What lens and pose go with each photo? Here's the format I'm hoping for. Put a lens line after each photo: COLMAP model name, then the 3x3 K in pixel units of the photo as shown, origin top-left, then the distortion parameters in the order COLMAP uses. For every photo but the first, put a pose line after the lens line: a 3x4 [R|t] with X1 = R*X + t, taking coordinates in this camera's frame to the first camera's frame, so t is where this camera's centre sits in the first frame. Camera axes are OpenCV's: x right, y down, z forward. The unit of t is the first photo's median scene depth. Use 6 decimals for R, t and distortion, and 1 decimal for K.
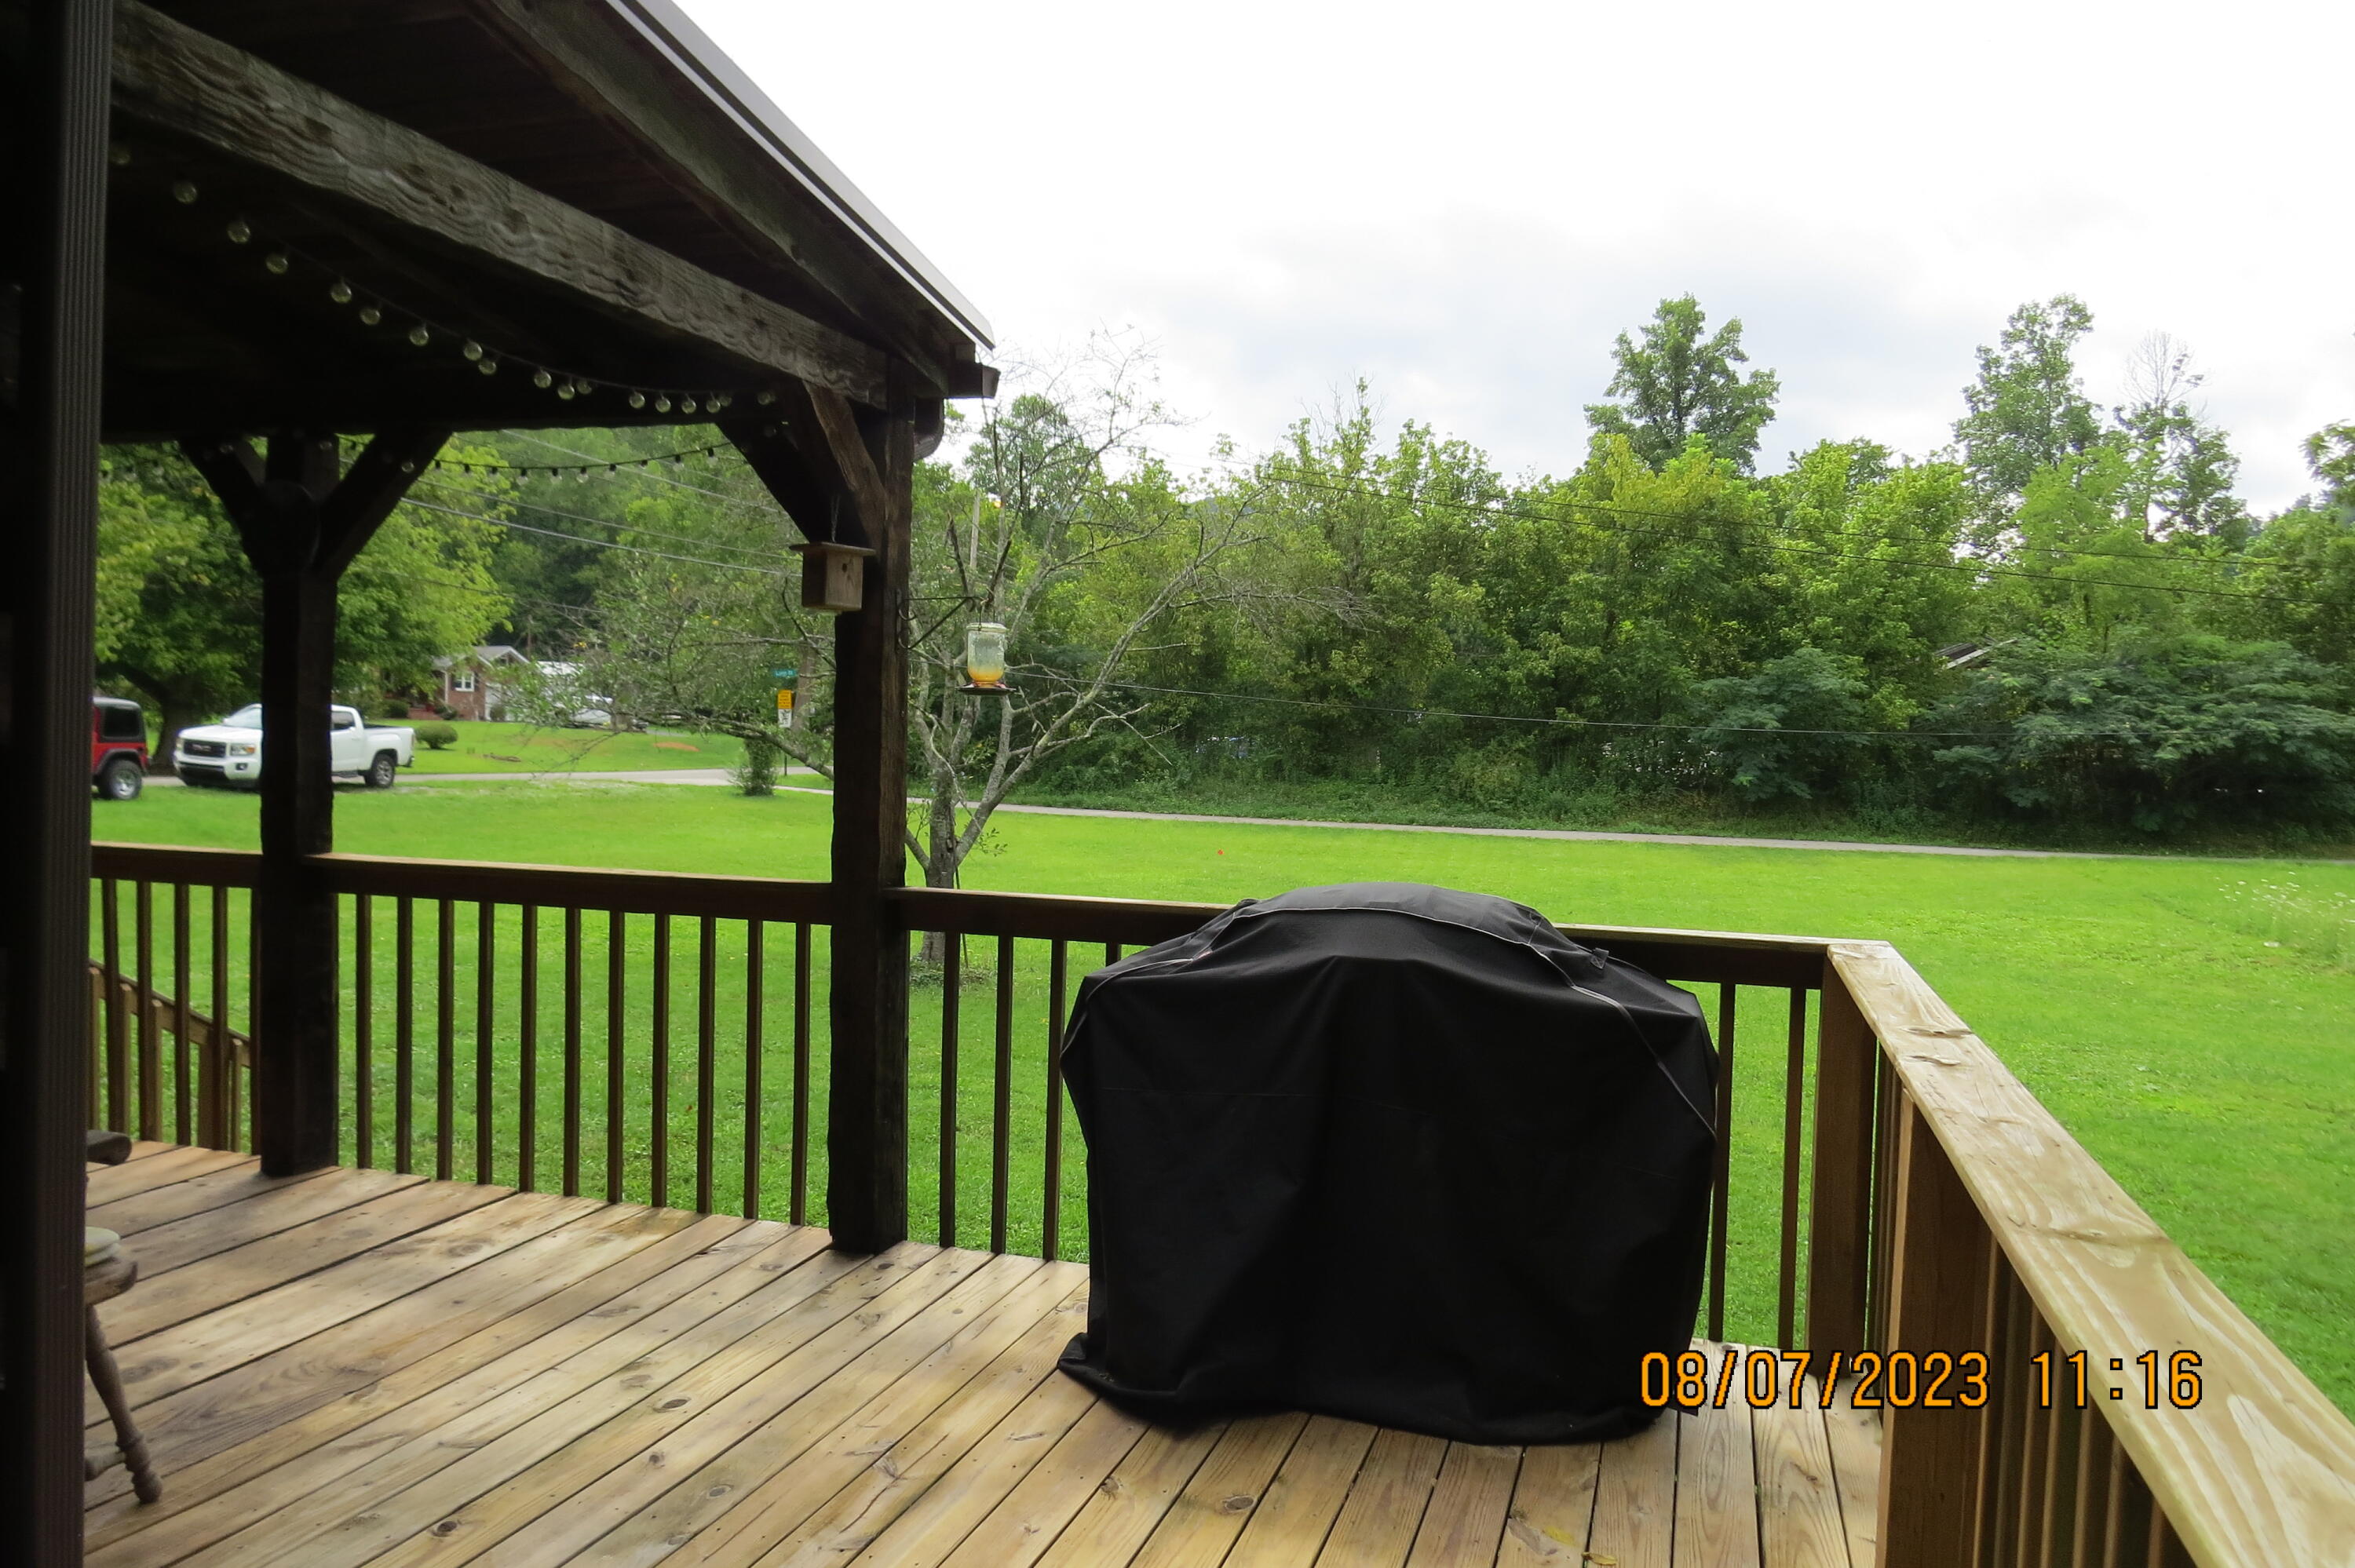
lens RADIAL K [[1700.2, 0, 1172.6], [0, 1700.2, 780.2], [0, 0, 1]] dist [-0.029390, 0.006935]
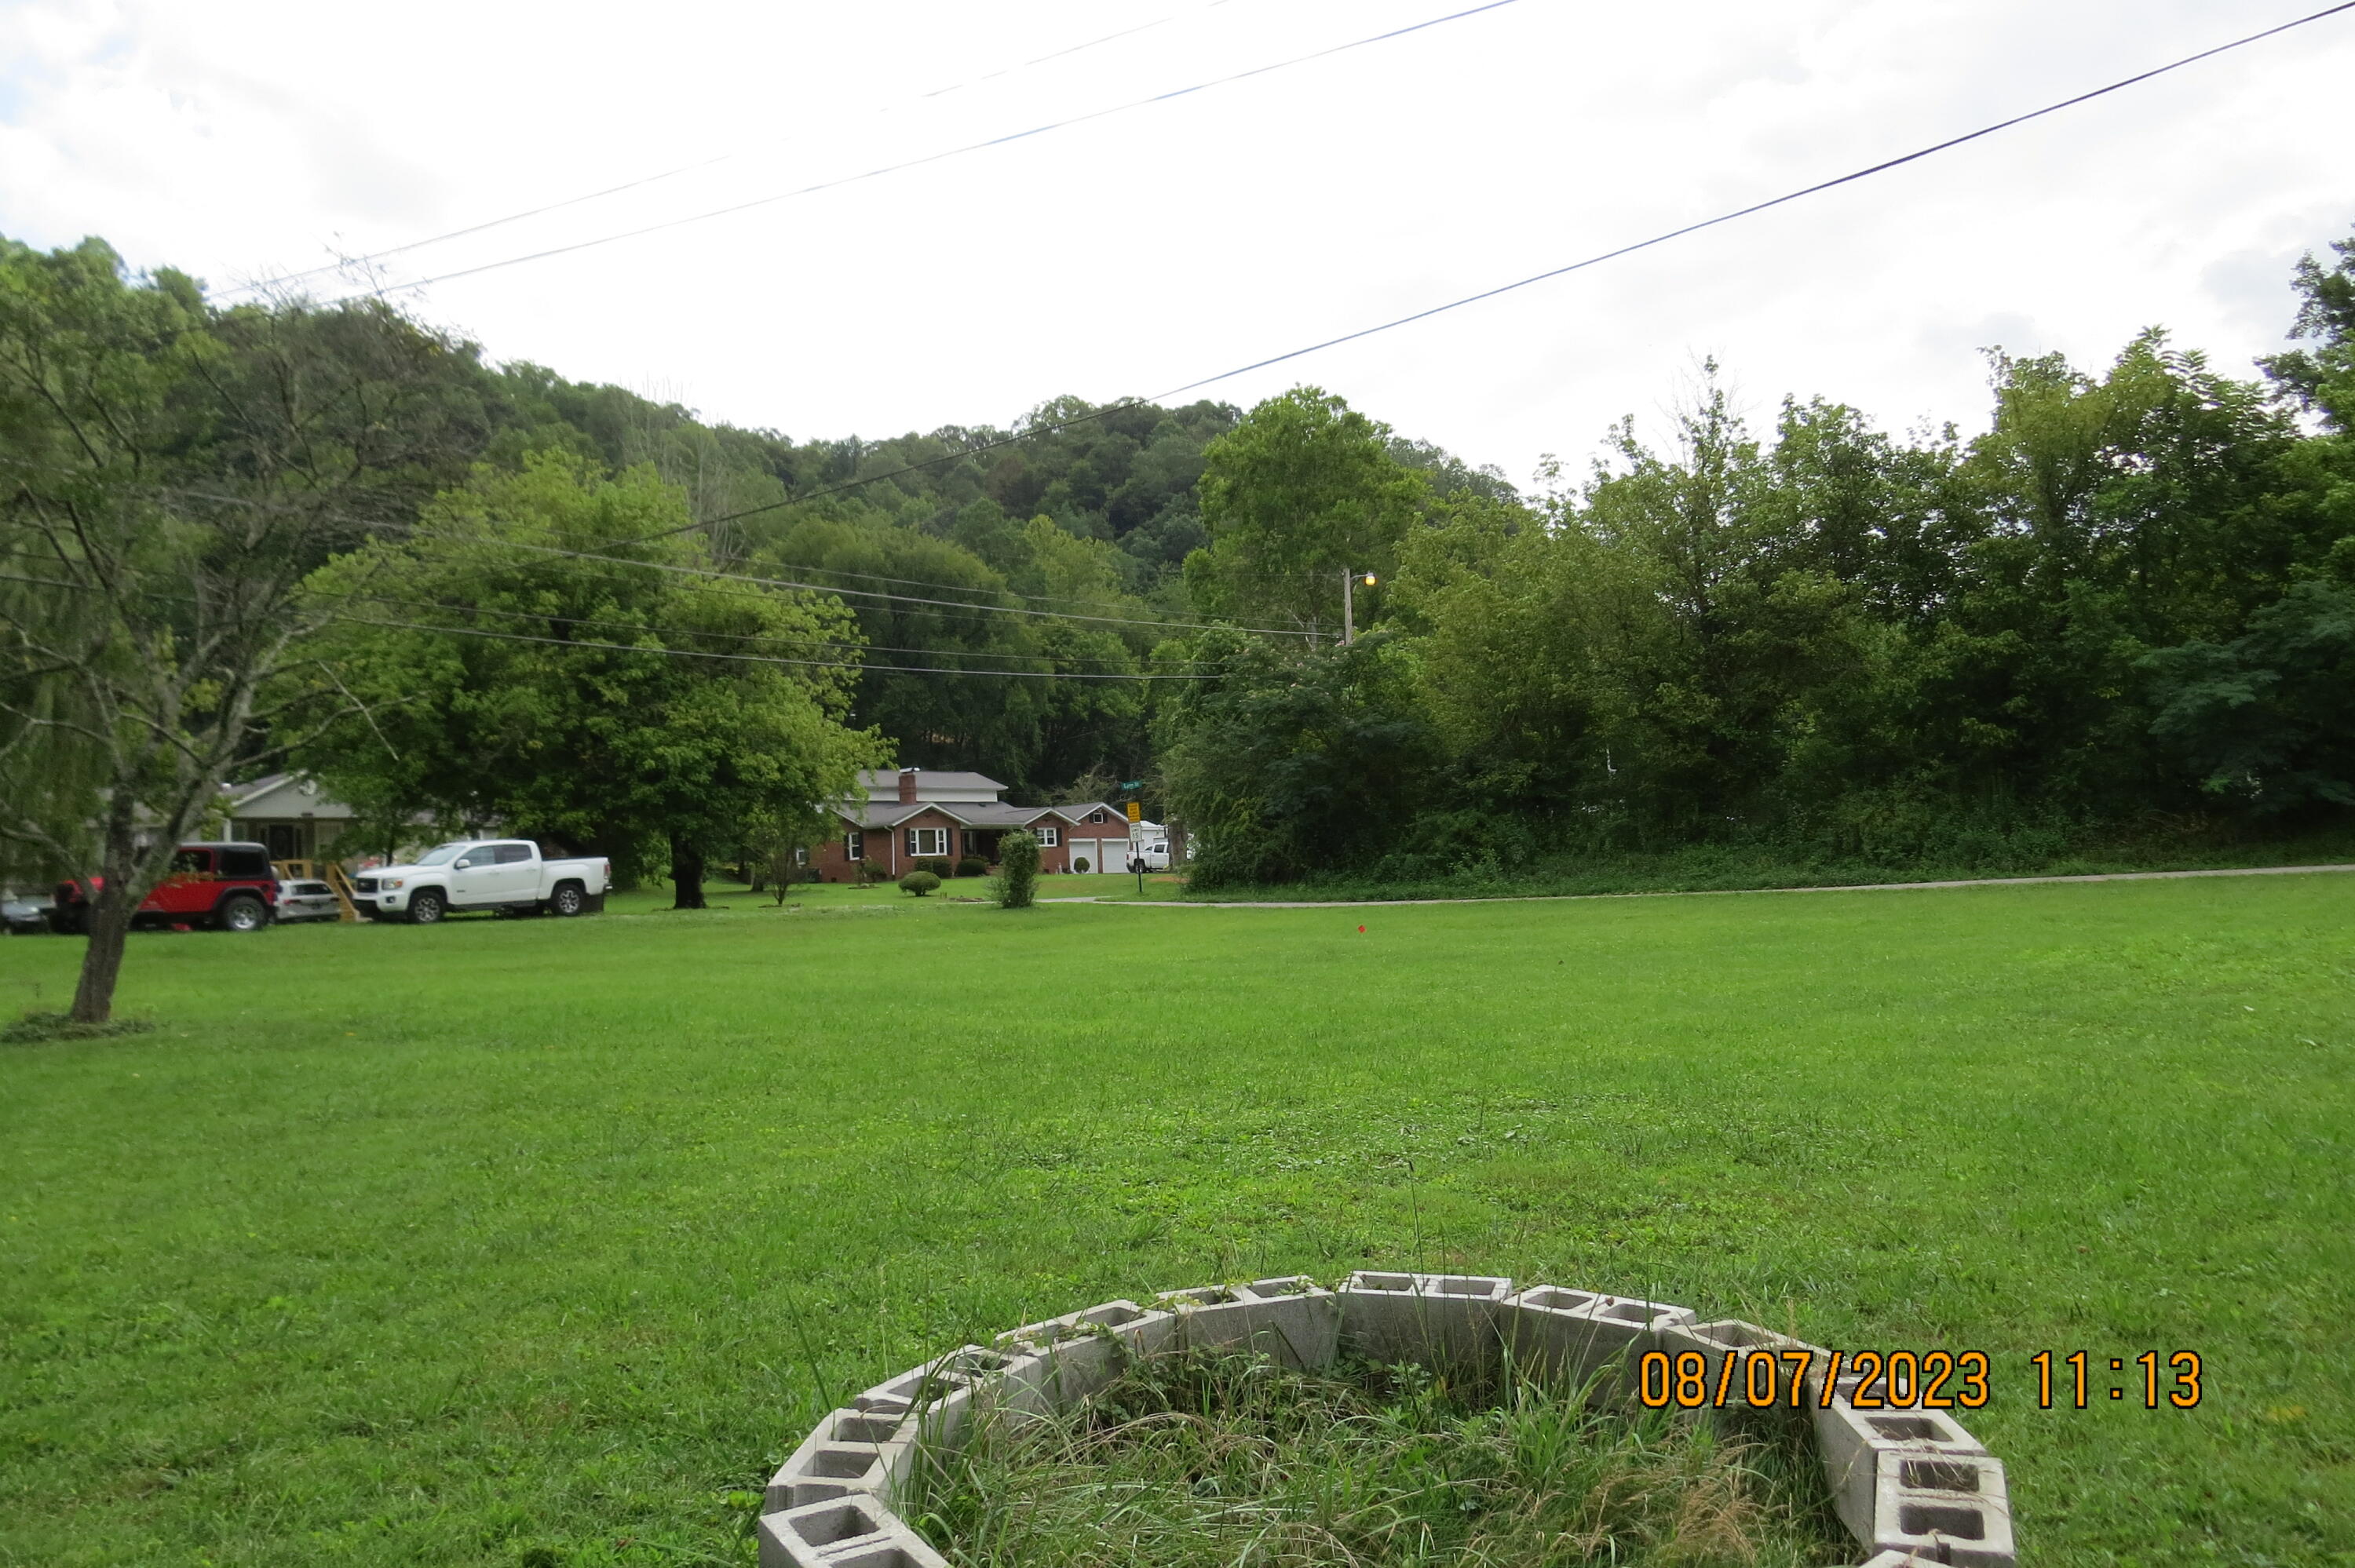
lens RADIAL K [[1700.2, 0, 1172.6], [0, 1700.2, 780.2], [0, 0, 1]] dist [-0.029390, 0.006935]
pose [[0.885791, -0.104706, -0.452119, 0.338094], [0.063878, 0.992451, -0.104692, 0.053974], [0.459668, 0.063854, 0.885792, 0.242347]]
